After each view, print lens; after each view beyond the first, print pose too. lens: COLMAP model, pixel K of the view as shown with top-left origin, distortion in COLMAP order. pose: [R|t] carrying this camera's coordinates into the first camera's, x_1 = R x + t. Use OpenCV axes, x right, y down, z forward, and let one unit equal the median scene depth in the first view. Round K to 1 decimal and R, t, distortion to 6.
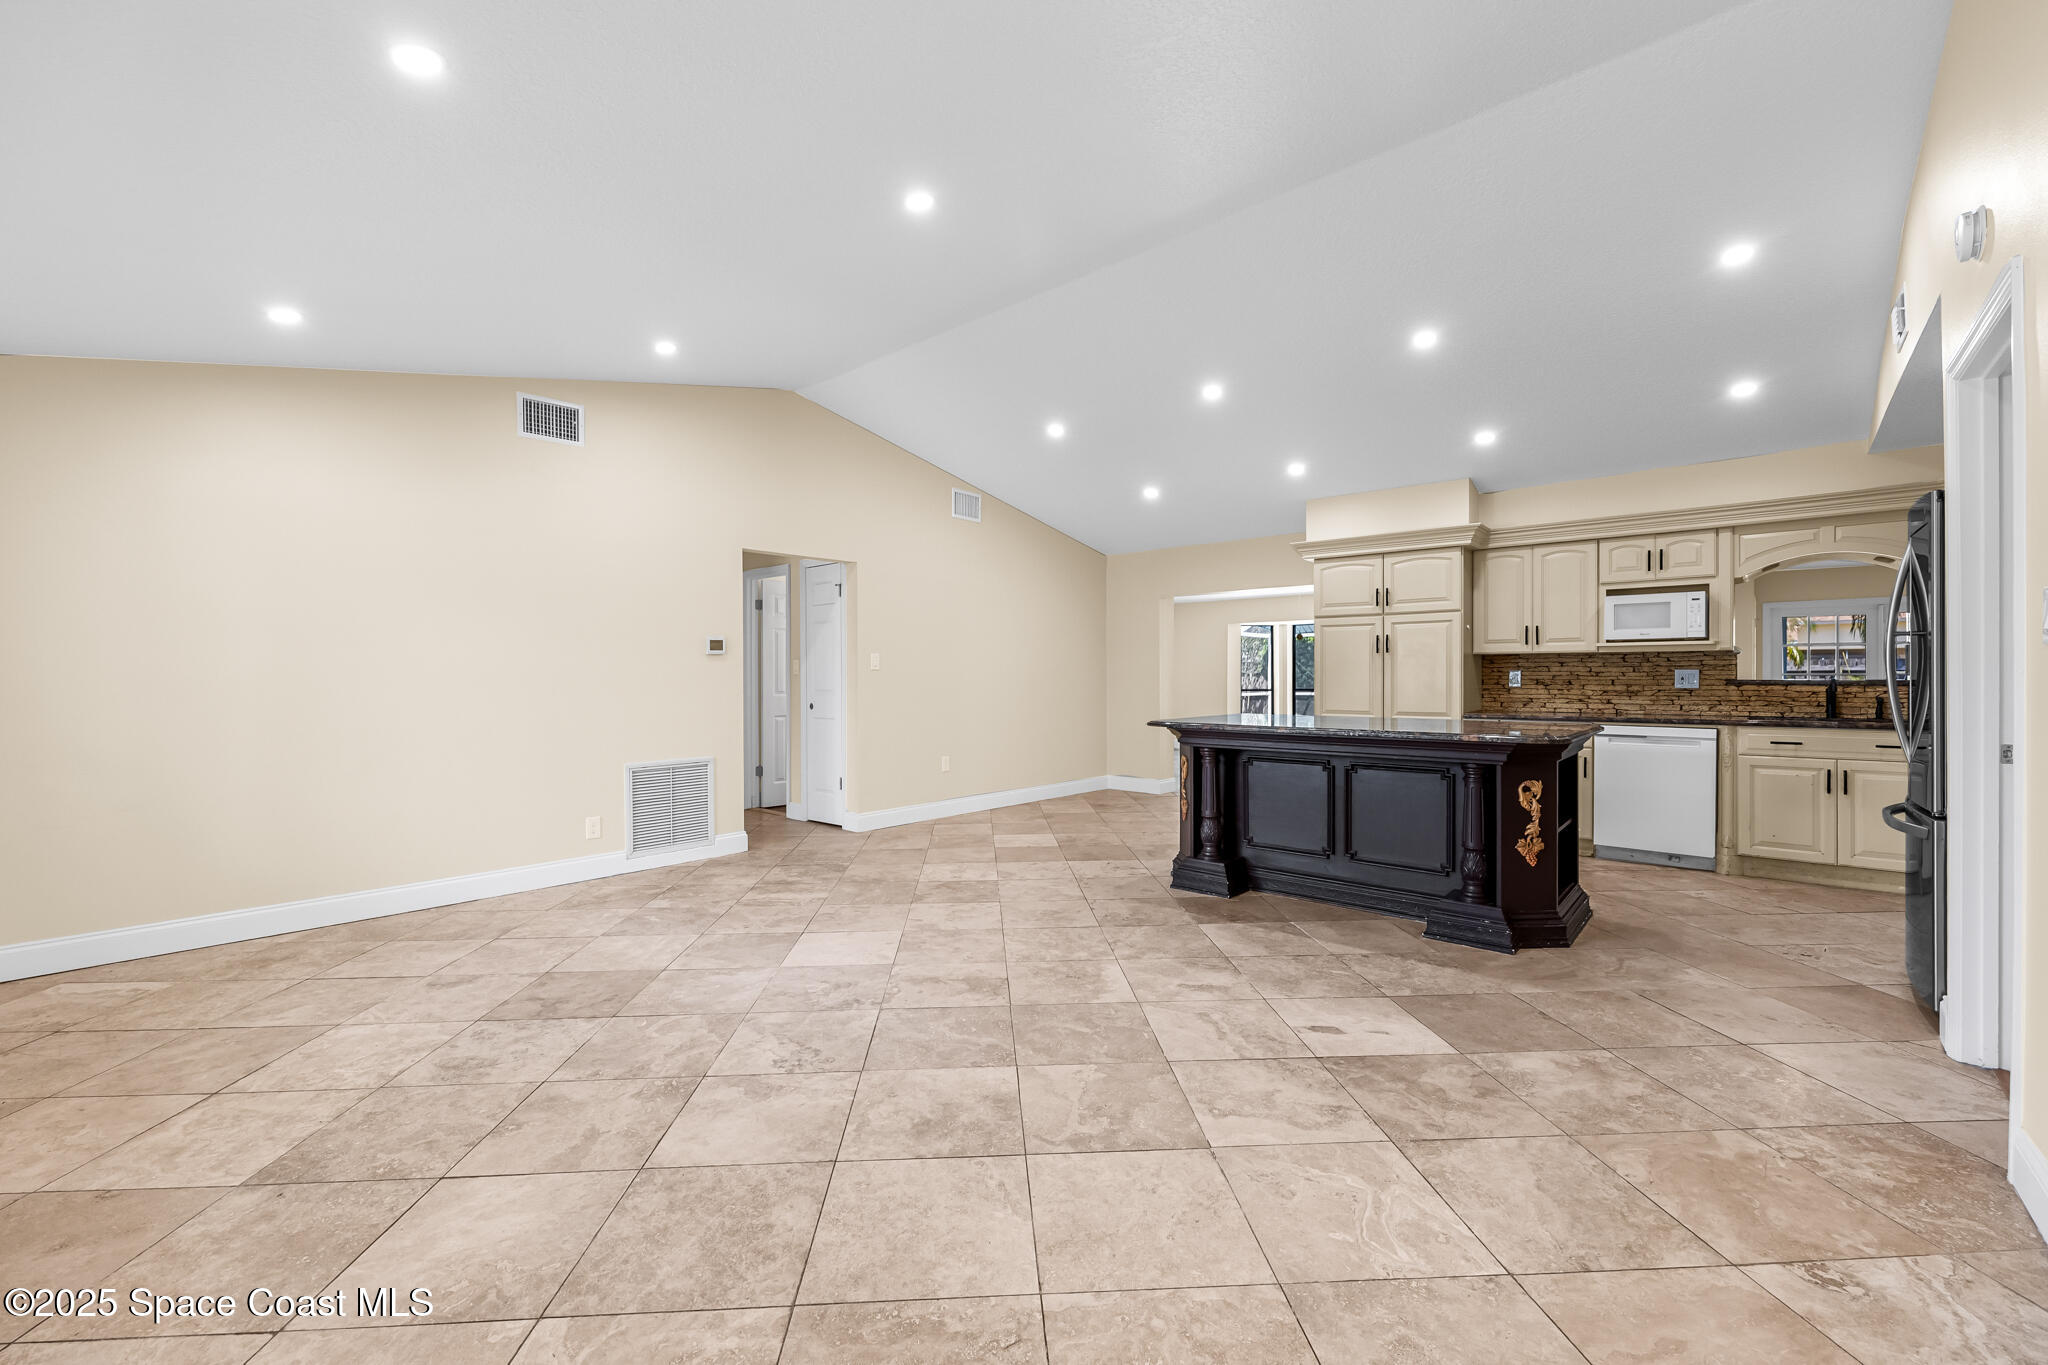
lens RADIAL K [[818.9, 0, 1022.9], [0, 818.9, 680.0], [0, 0, 1]] dist [-0.003167, -0.000174]
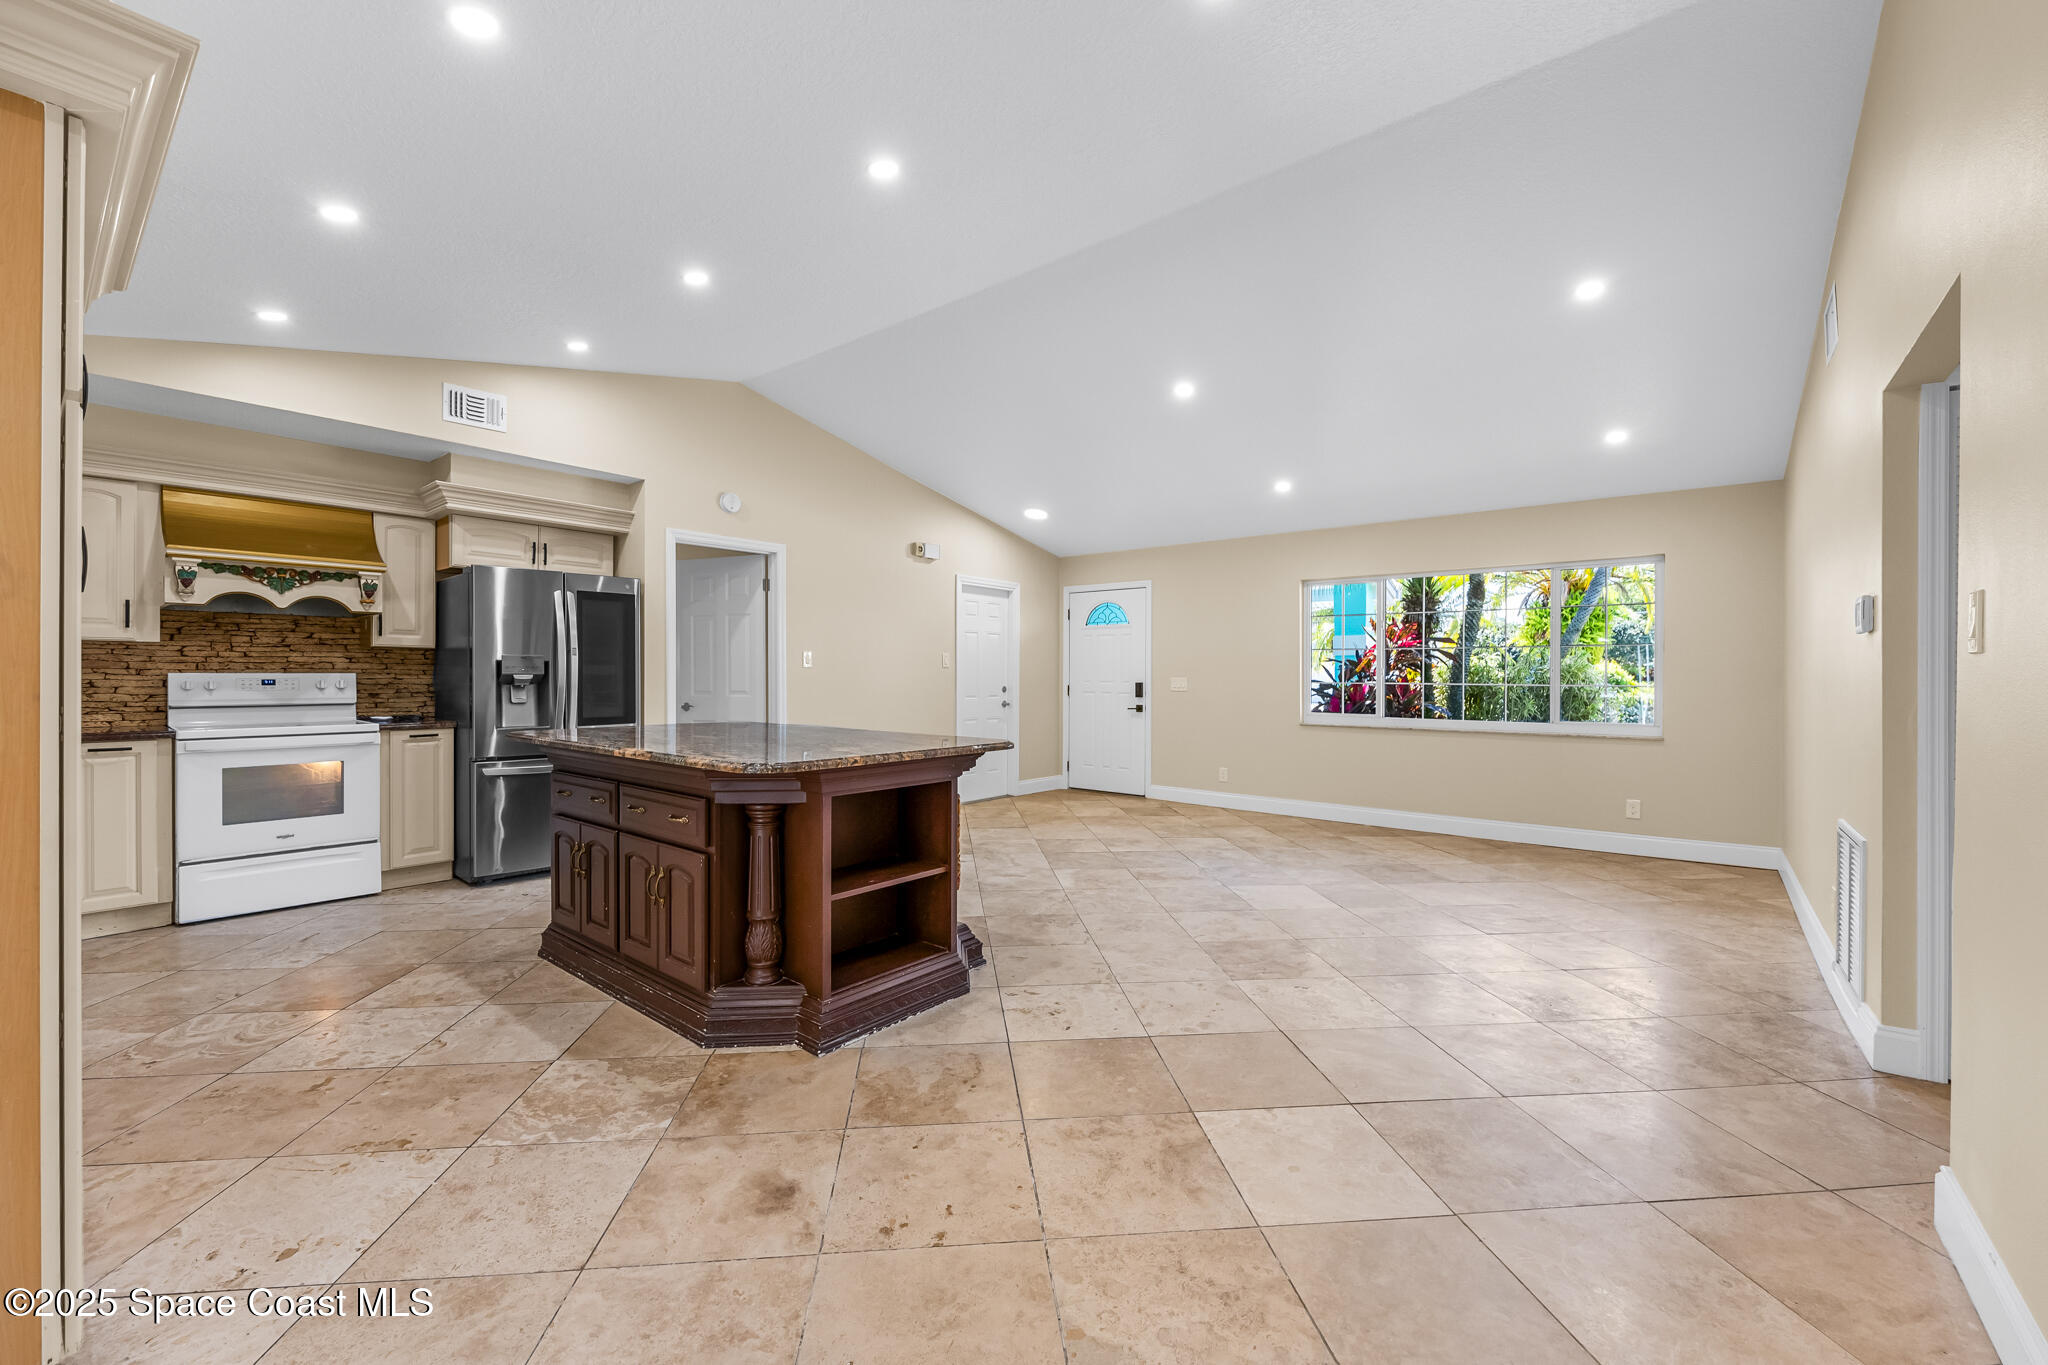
lens RADIAL K [[818.9, 0, 1021.6], [0, 818.9, 678.1], [0, 0, 1]] dist [-0.003167, -0.000174]
pose [[-0.999030, -0.001193, -0.044028, 0.183025], [-0.001567, 0.999963, 0.008460, -0.010390], [0.044016, 0.008520, -0.998994, 1.764238]]
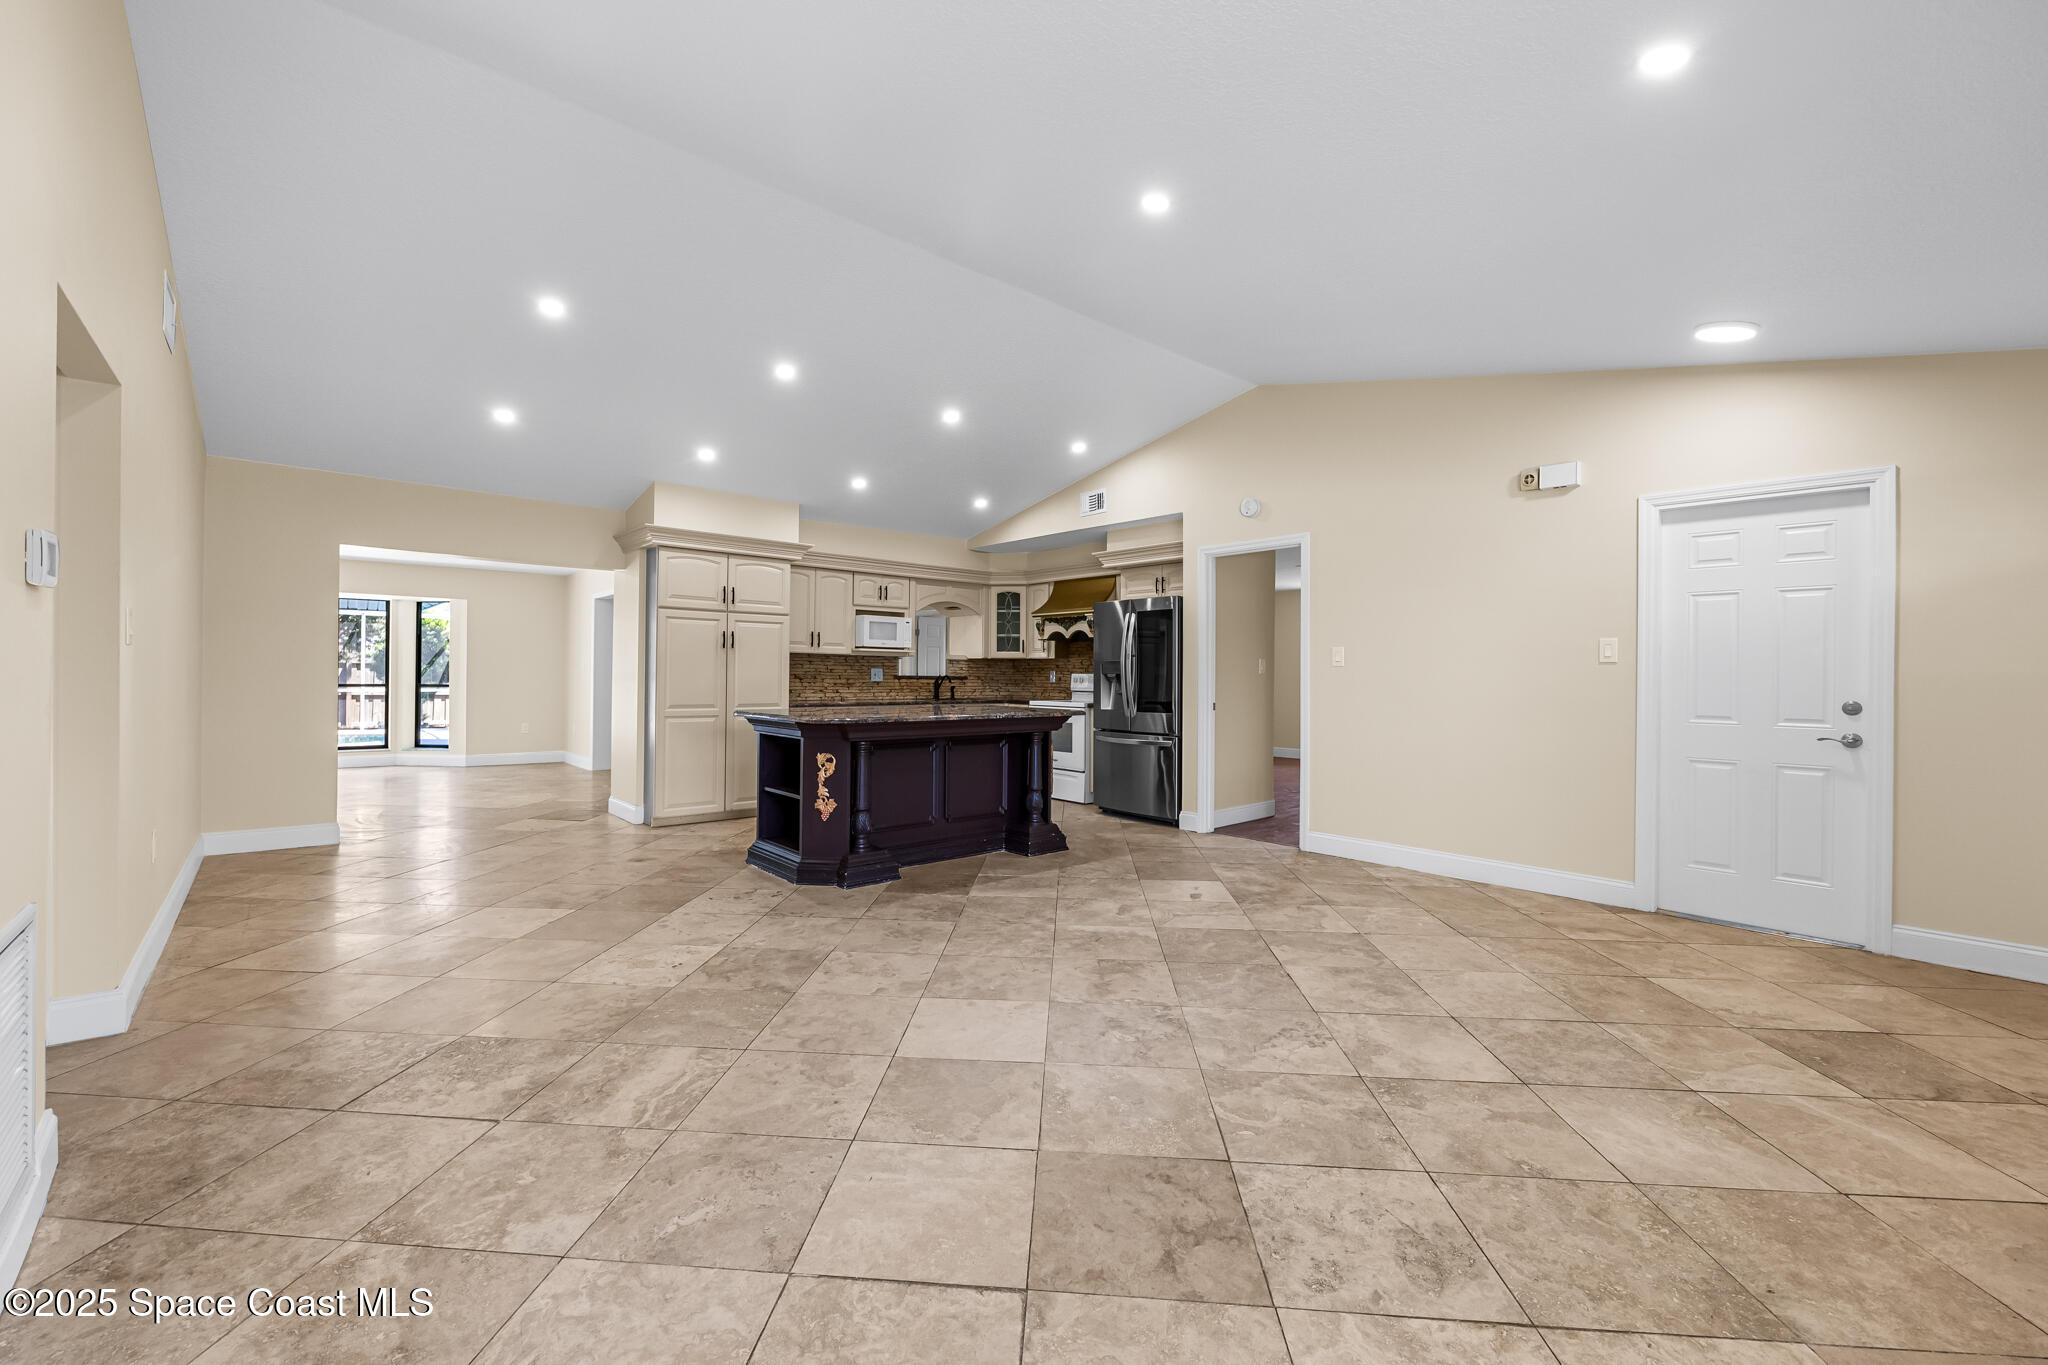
lens RADIAL K [[837.7, 0, 1002.7], [0, 837.7, 667.5], [0, 0, 1]] dist [-0.000400, -0.001088]
pose [[0.134256, 0.013430, 0.990856, -0.783493], [-0.005372, 0.999903, -0.012825, 0.004127], [-0.990932, -0.003601, 0.134315, 0.697547]]
